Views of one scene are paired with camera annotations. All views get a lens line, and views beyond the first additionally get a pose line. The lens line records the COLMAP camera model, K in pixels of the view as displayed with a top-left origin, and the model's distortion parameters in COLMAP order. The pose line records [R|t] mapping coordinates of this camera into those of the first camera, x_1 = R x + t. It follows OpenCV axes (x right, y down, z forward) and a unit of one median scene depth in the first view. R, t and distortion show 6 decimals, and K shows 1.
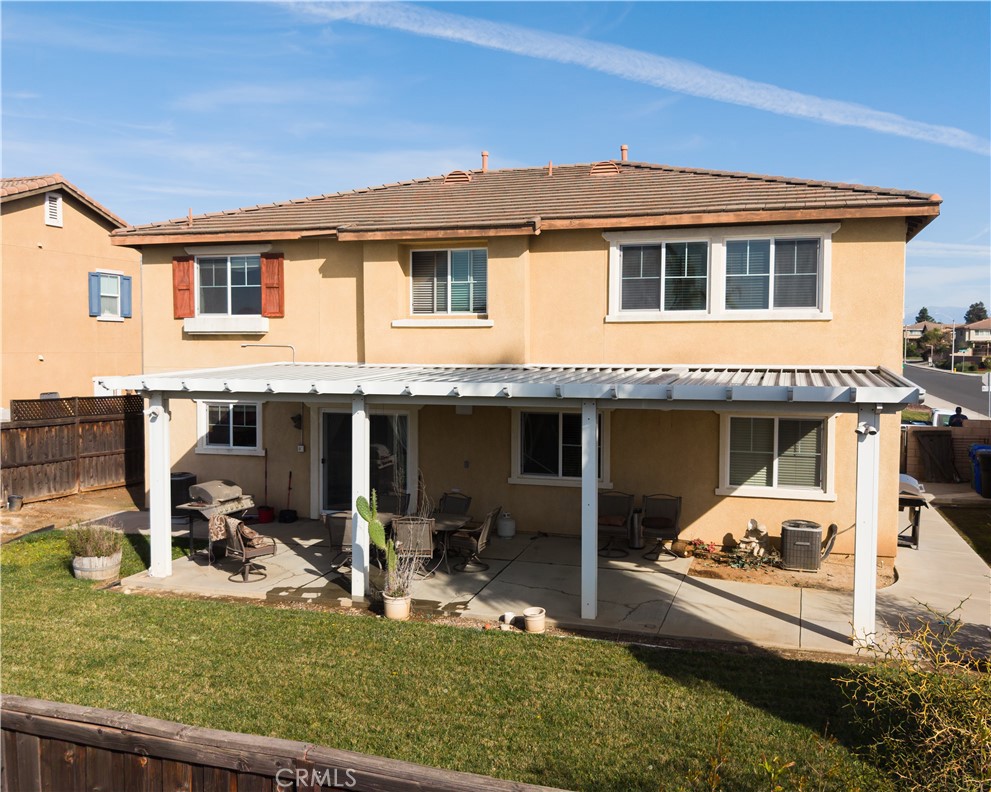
lens RADIAL K [[893.3, 0, 492.8], [0, 893.3, 391.3], [0, 0, 1]] dist [0.012721, -0.011152]
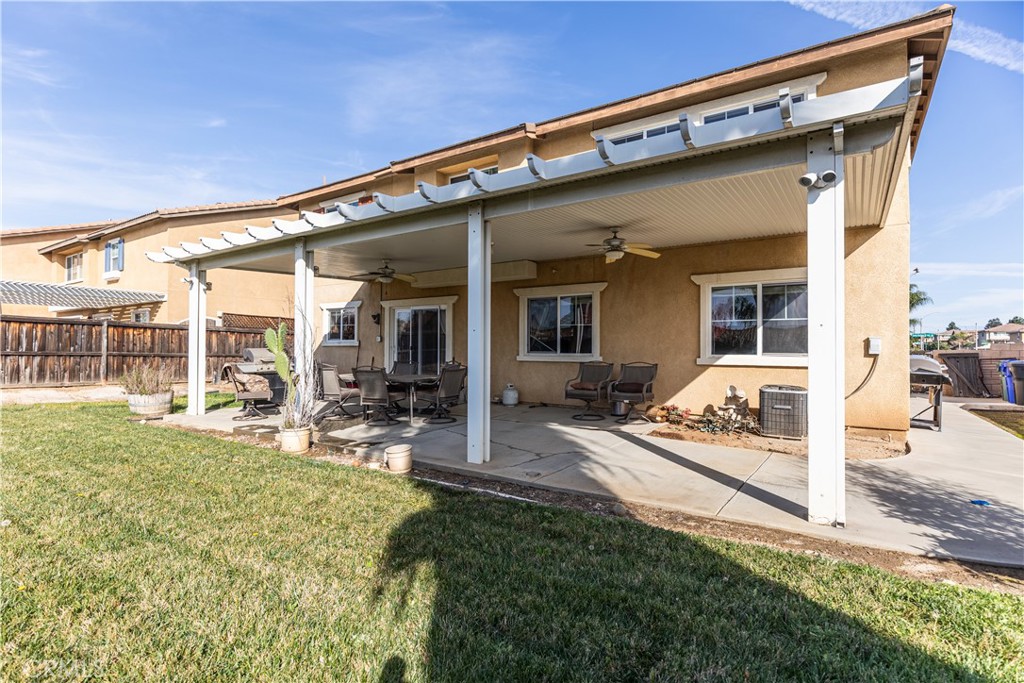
lens RADIAL K [[498.5, 0, 507.5], [0, 498.5, 336.8], [0, 0, 1]] dist [-0.001418, 0.001262]
pose [[0.960998, -0.008100, -0.276436, 0.194061], [-0.008544, 0.998224, -0.058953, 0.115976], [0.276422, 0.059016, 0.959222, 0.389784]]
